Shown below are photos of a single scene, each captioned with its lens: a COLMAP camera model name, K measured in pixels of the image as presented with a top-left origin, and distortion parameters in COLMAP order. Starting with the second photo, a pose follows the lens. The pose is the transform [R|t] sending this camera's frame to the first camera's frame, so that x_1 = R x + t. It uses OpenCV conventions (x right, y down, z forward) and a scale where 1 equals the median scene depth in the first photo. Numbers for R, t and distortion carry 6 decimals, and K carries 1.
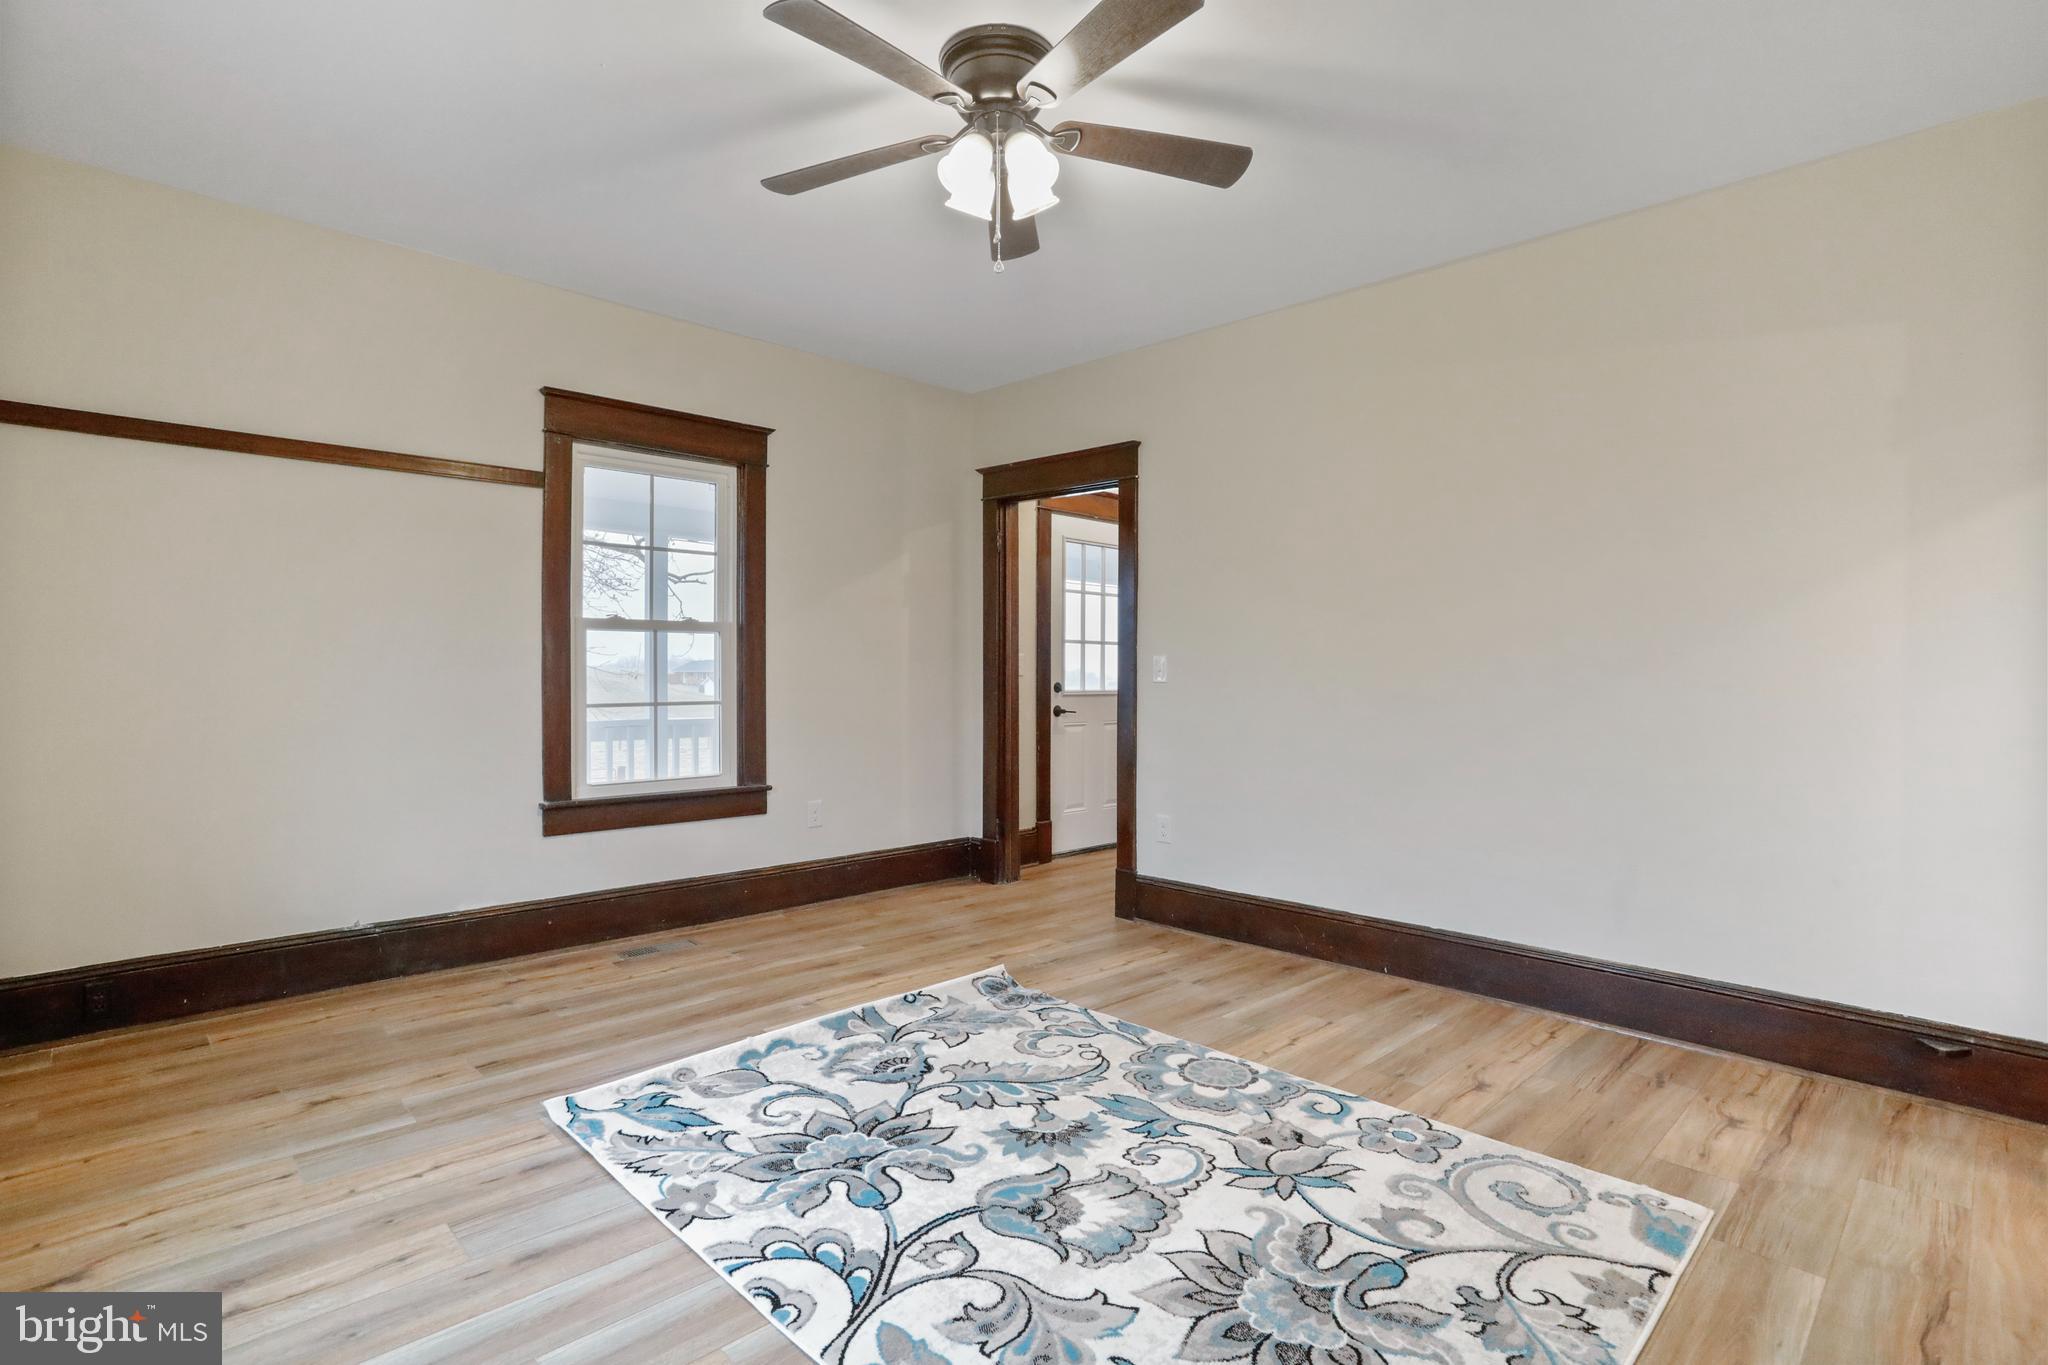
lens RADIAL K [[986.3, 0, 1005.0], [0, 986.3, 703.6], [0, 0, 1]] dist [-0.040170, 0.009950]
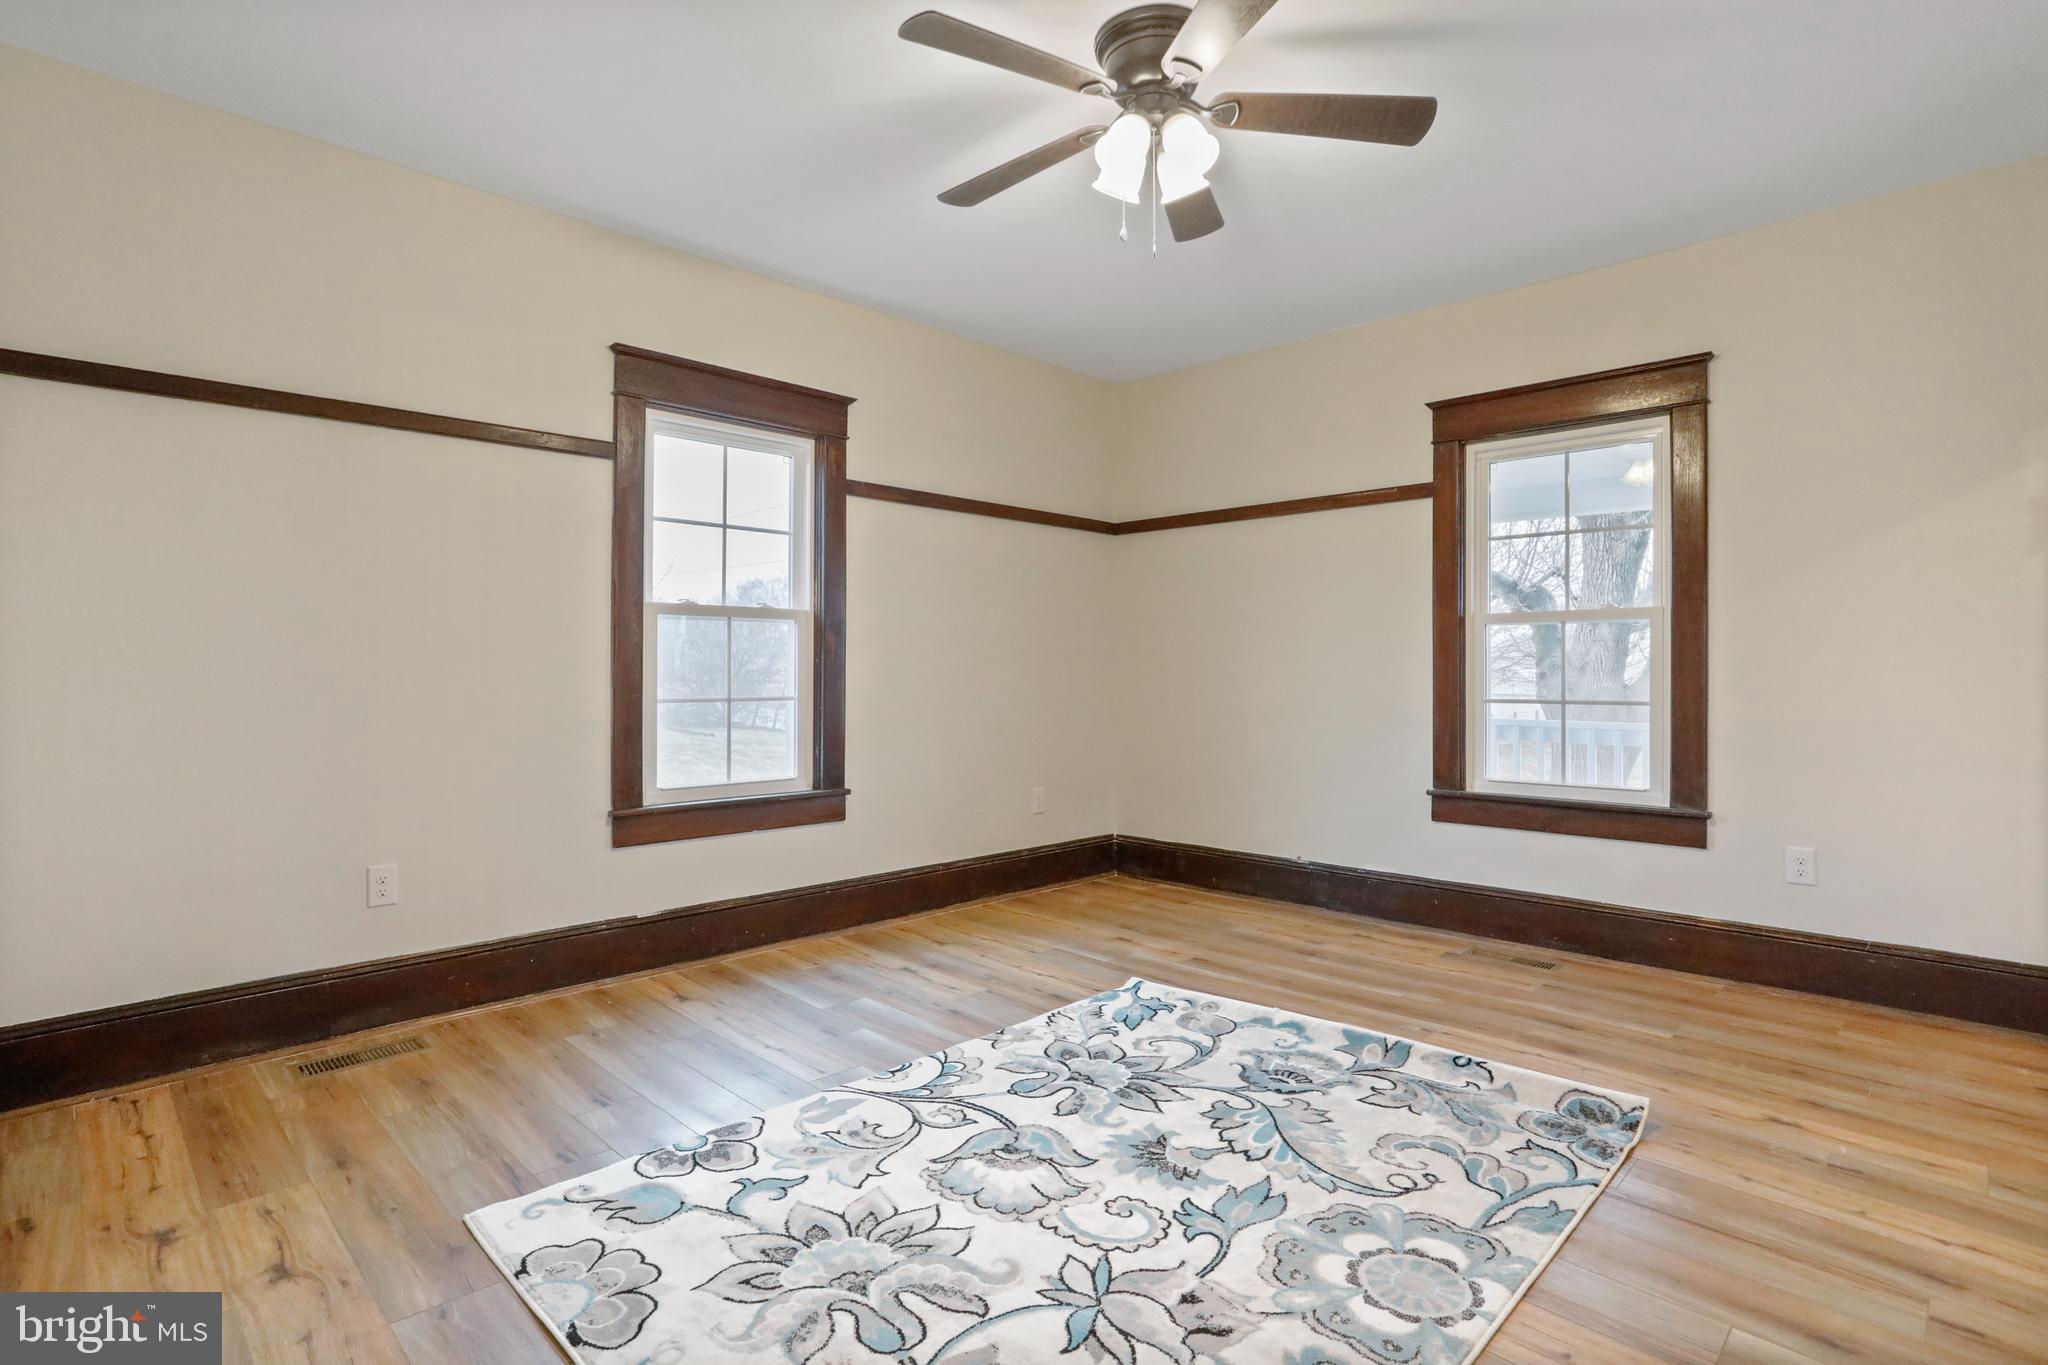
lens RADIAL K [[986.3, 0, 1006.0], [0, 986.3, 698.6], [0, 0, 1]] dist [-0.040170, 0.009950]
pose [[0.019274, 0.020470, -0.999605, 0.888442], [-0.026462, 0.999451, 0.019957, -0.010967], [0.999464, 0.026067, 0.019805, 0.755780]]
